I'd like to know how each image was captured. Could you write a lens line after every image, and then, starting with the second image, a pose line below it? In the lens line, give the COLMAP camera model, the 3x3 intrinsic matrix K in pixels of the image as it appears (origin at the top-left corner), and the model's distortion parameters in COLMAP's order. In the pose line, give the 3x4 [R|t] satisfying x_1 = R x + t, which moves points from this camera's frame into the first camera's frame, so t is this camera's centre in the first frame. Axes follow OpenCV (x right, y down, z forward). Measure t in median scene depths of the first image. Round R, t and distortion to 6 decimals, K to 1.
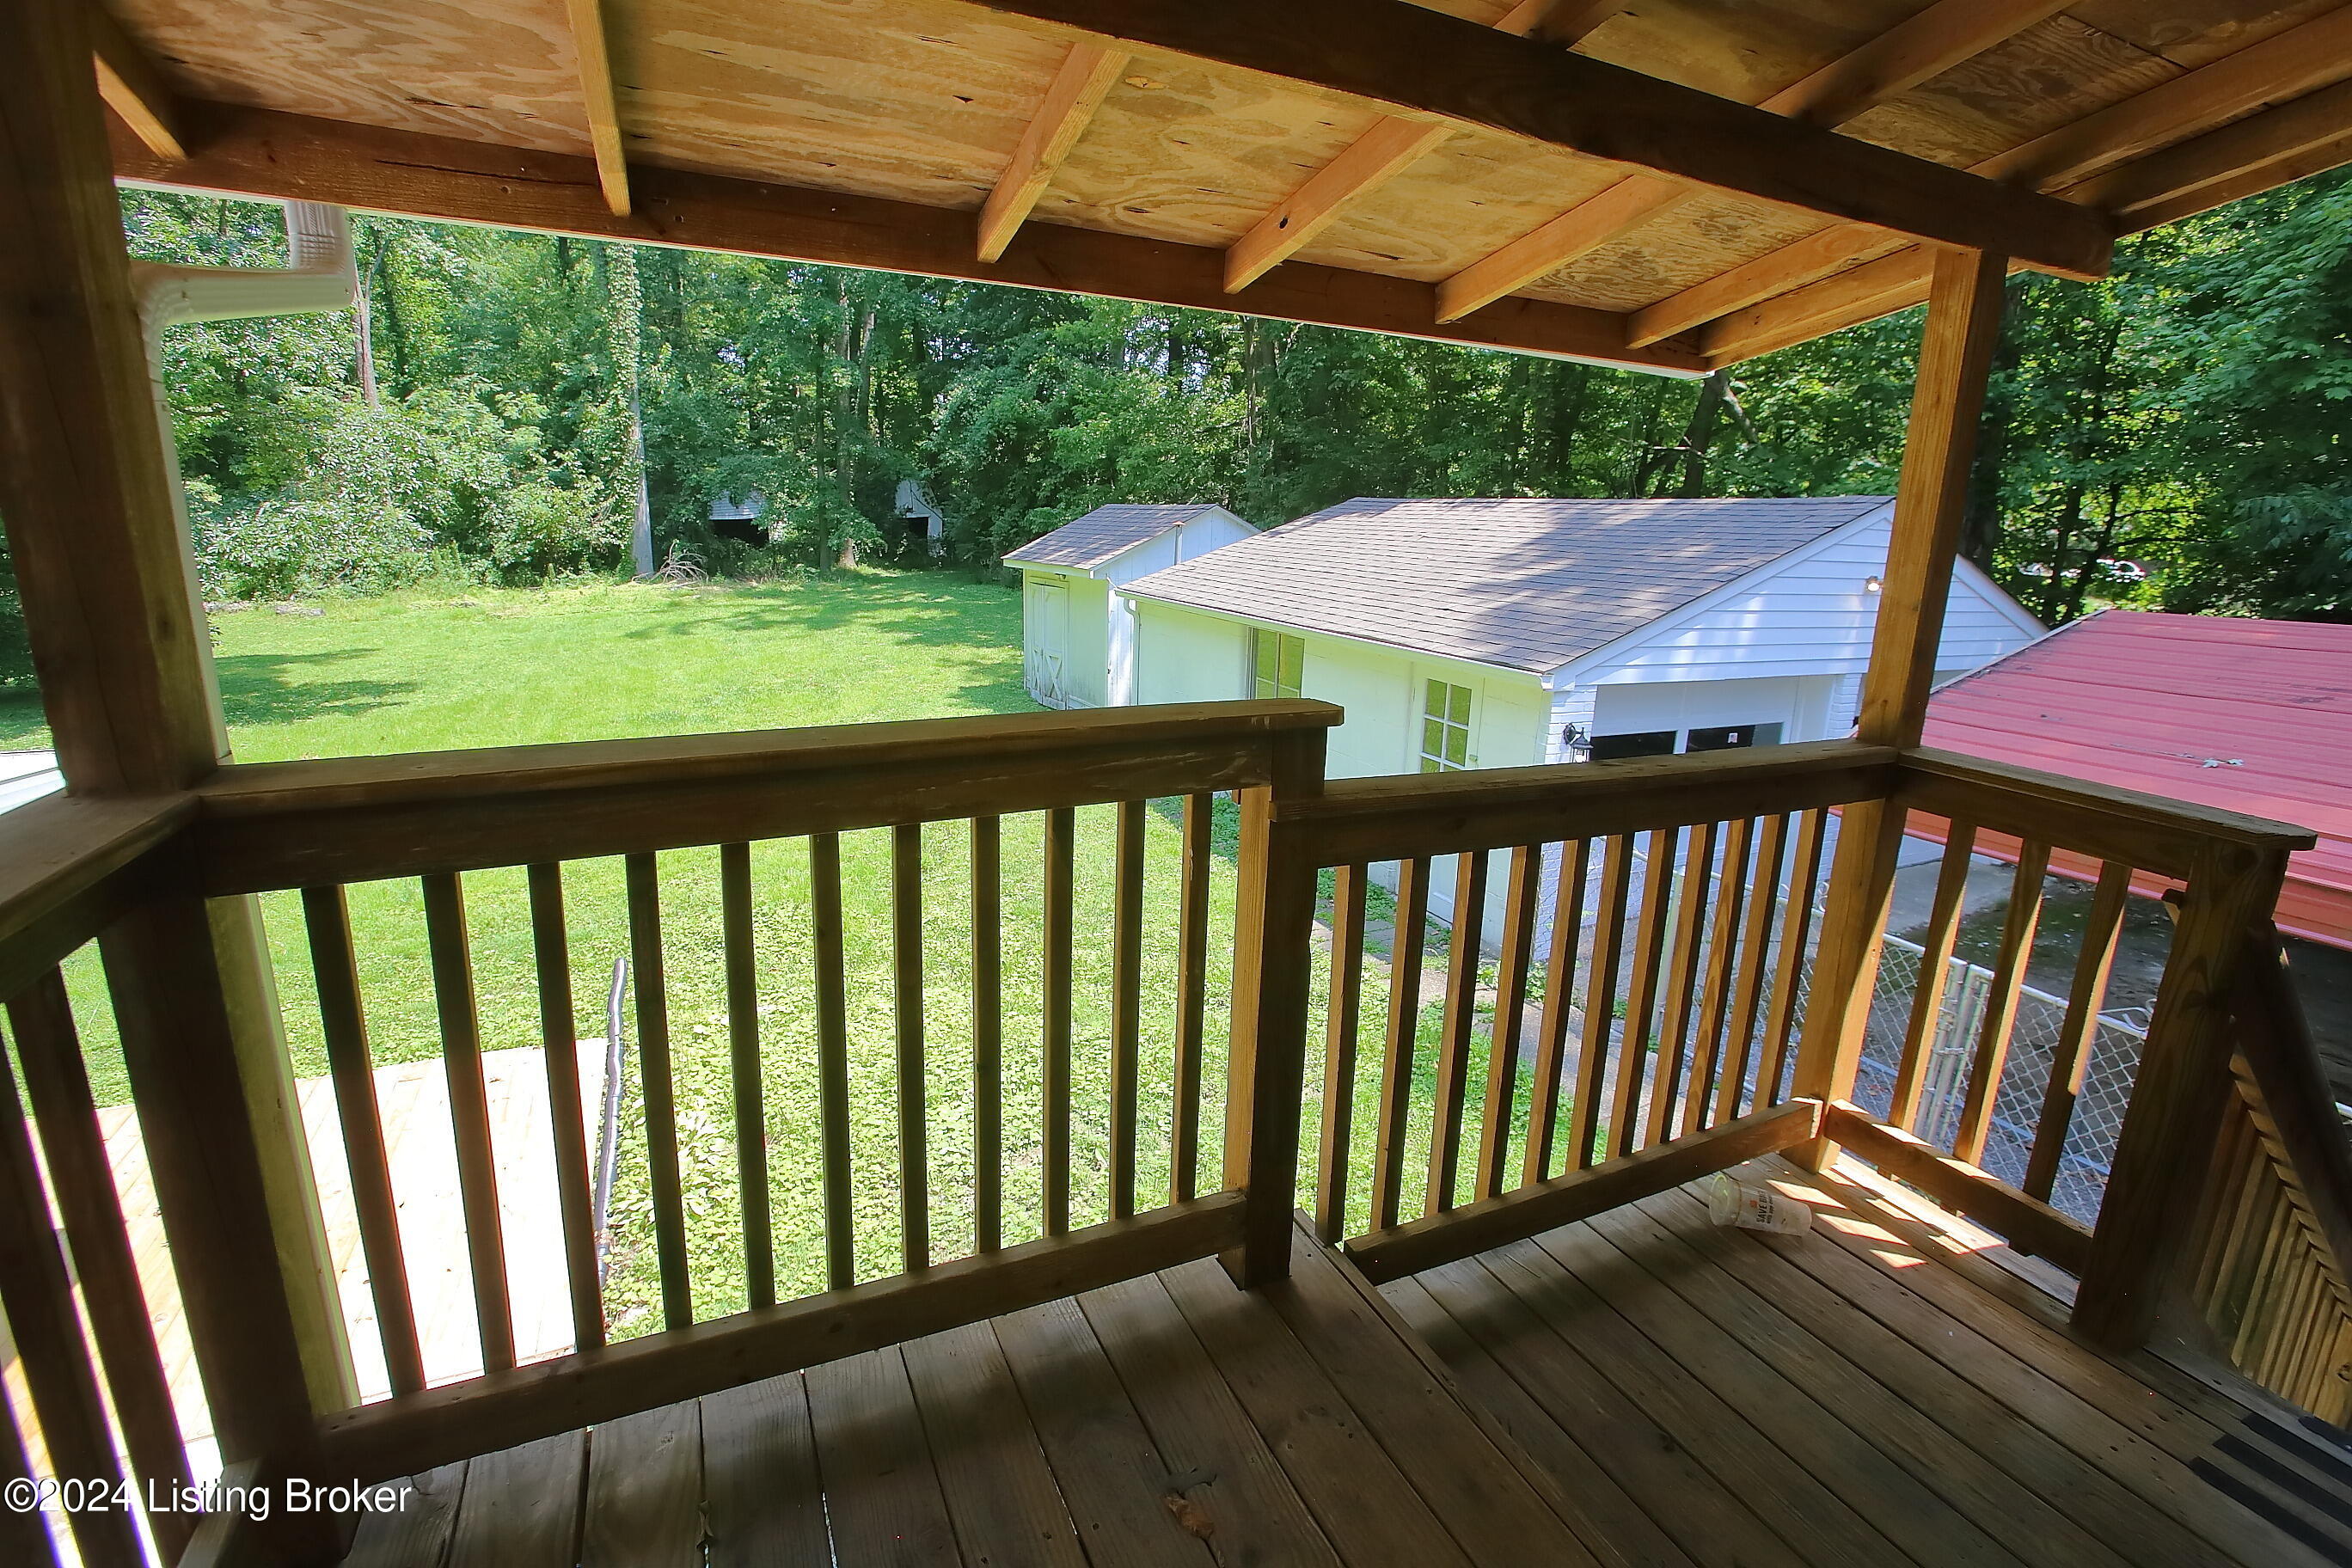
lens RADIAL K [[1065.6, 0, 1192.3], [0, 1065.6, 784.6], [0, 0, 1]] dist [-0.062315, 0.015205]
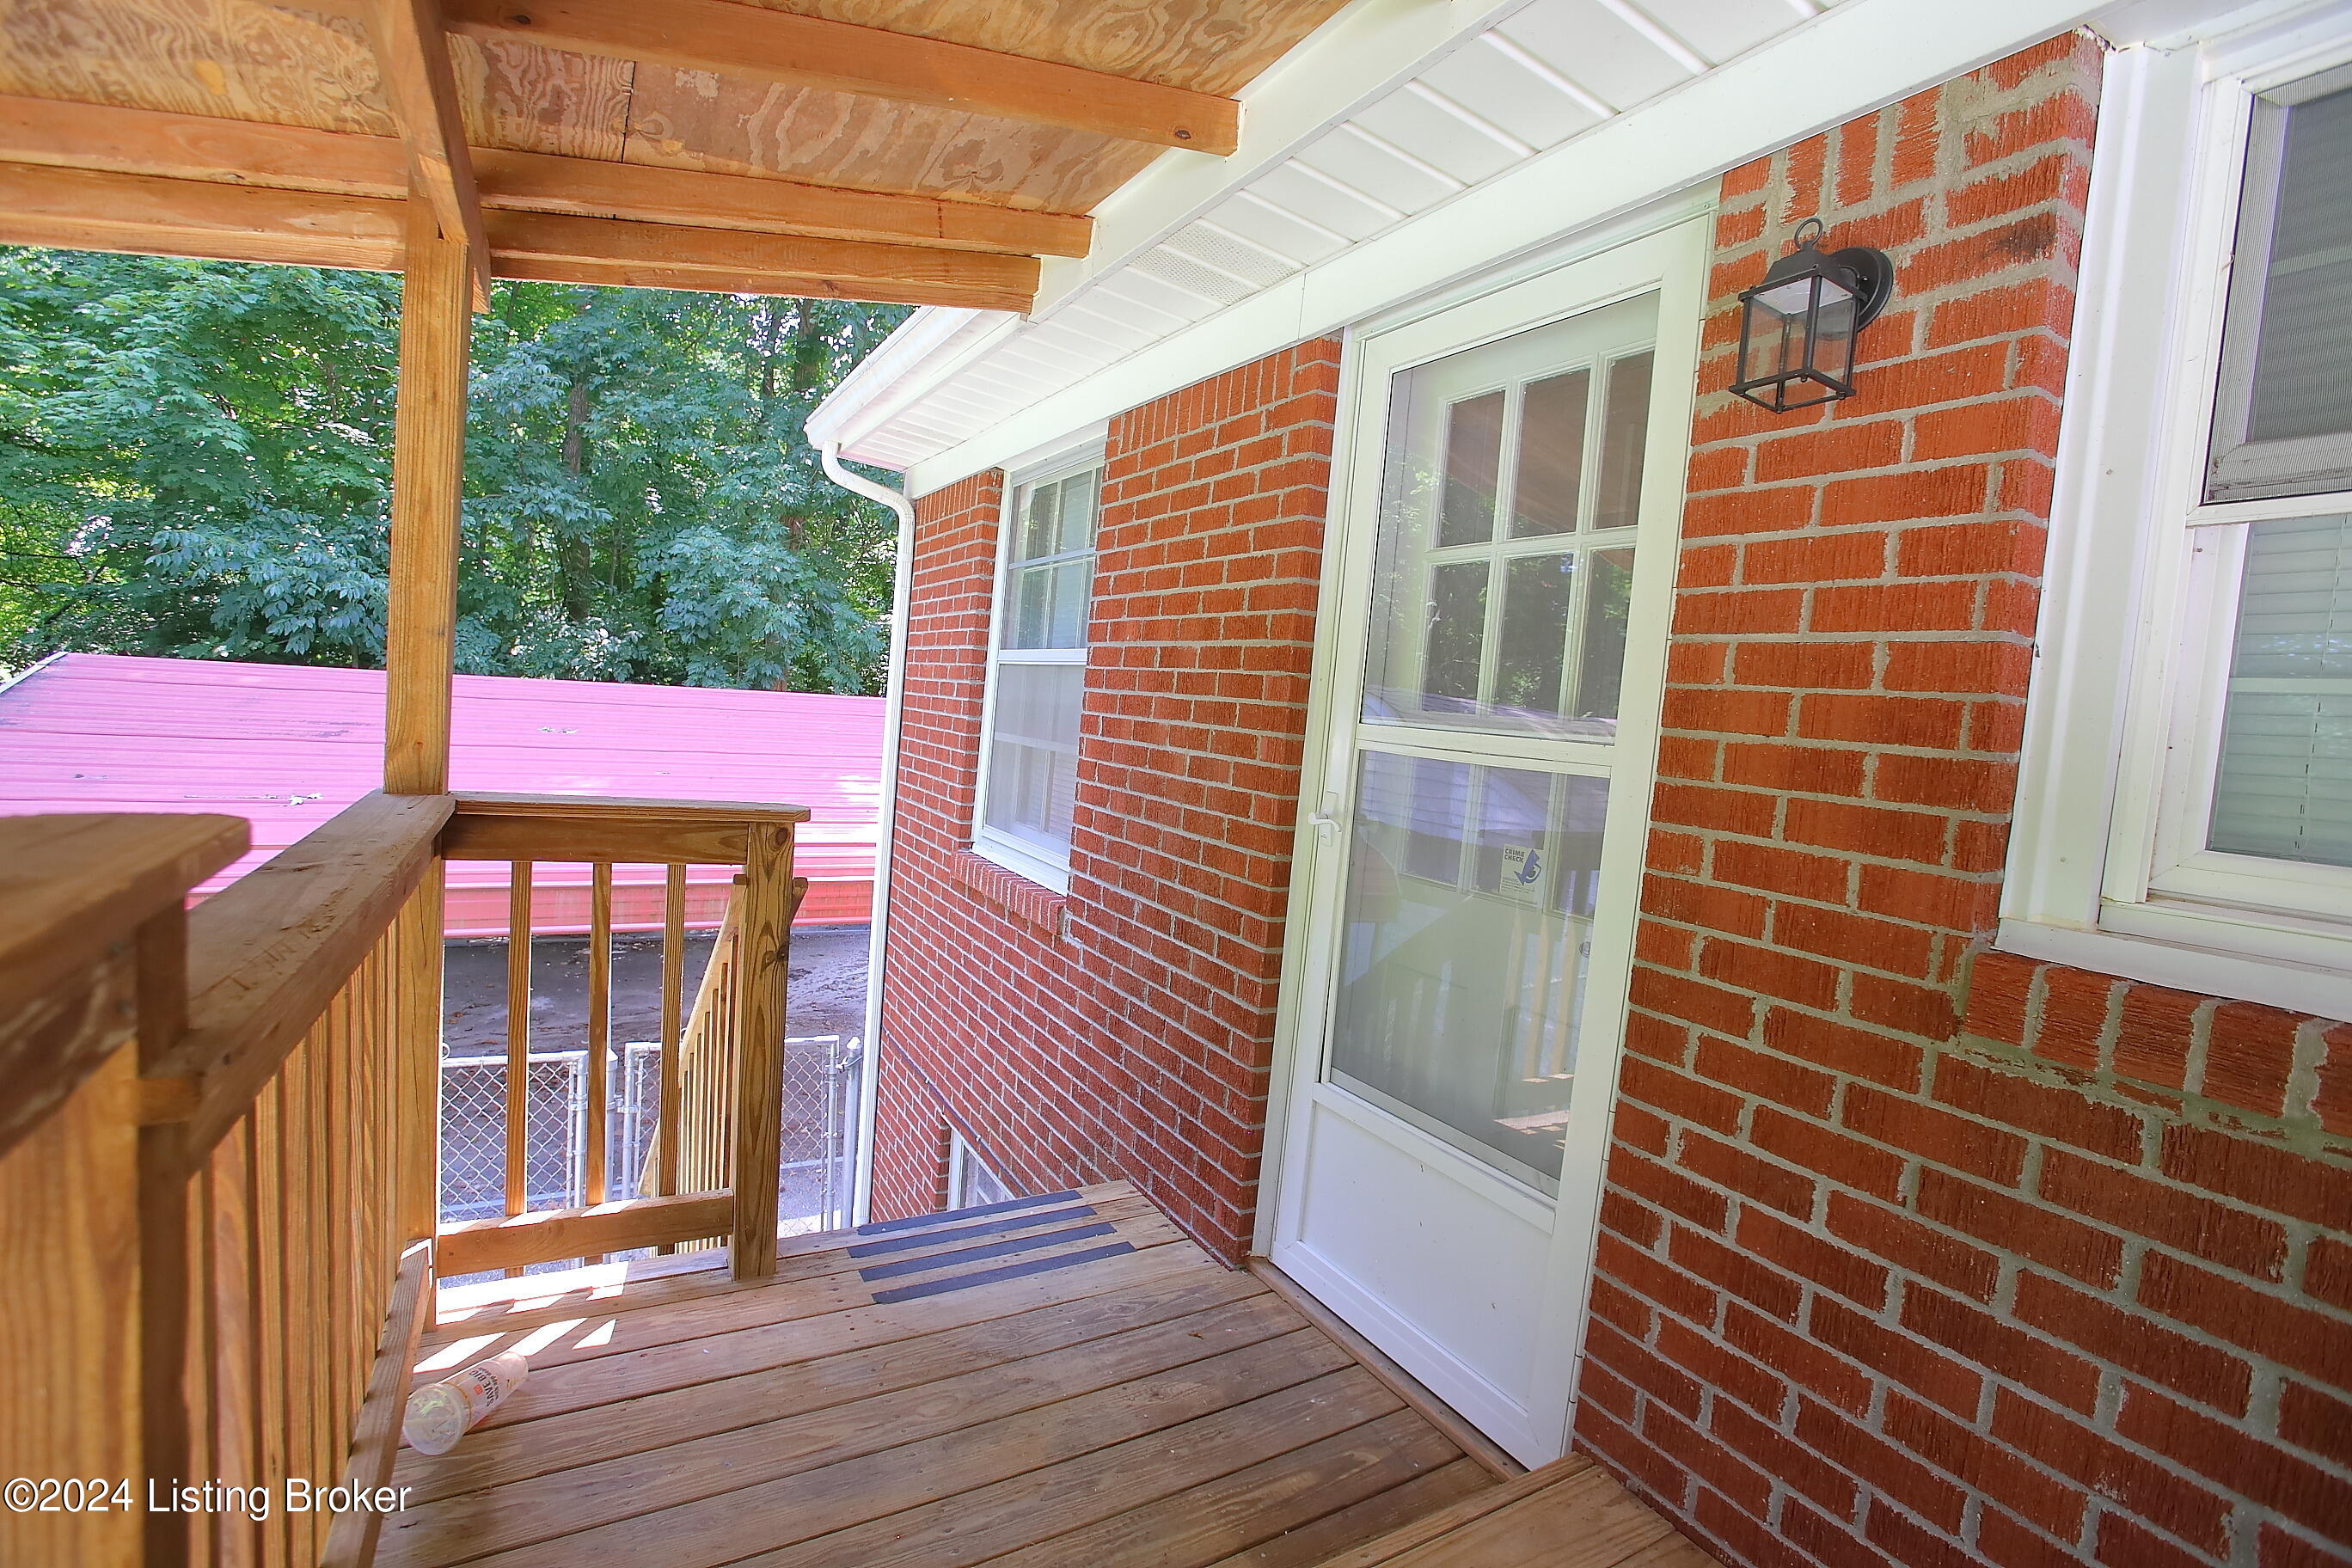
lens RADIAL K [[1065.6, 0, 1196.2], [0, 1065.6, 772.4], [0, 0, 1]] dist [-0.062315, 0.015205]
pose [[-0.107279, -0.099643, 0.989223, -0.233253], [0.149739, 0.981997, 0.115154, -0.060414], [-0.982888, 0.160479, -0.090427, 0.472807]]
